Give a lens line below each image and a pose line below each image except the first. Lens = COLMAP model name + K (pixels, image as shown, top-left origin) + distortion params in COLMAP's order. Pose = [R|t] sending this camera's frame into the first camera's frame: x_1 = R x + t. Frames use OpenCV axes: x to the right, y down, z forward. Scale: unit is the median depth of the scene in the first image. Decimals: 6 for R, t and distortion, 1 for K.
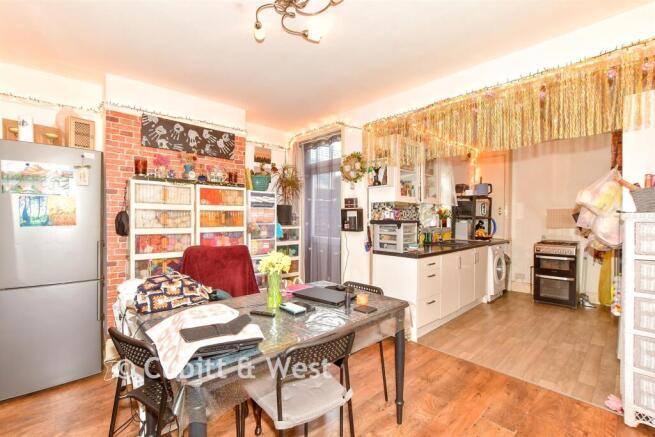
lens RADIAL K [[284.1, 0, 326.3], [0, 284.1, 218.5], [0, 0, 1]] dist [-0.000464, -0.000010]
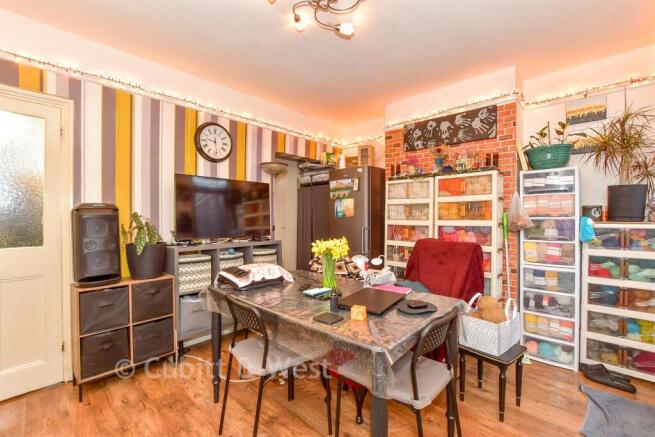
lens RADIAL K [[284.1, 0, 326.2], [0, 284.1, 219.8], [0, 0, 1]] dist [-0.000464, -0.000010]
pose [[0.108961, -0.002621, -0.994043, 0.478136], [-0.005291, 0.999981, -0.003216, 0.034805], [0.994032, 0.005610, 0.108945, 0.510537]]
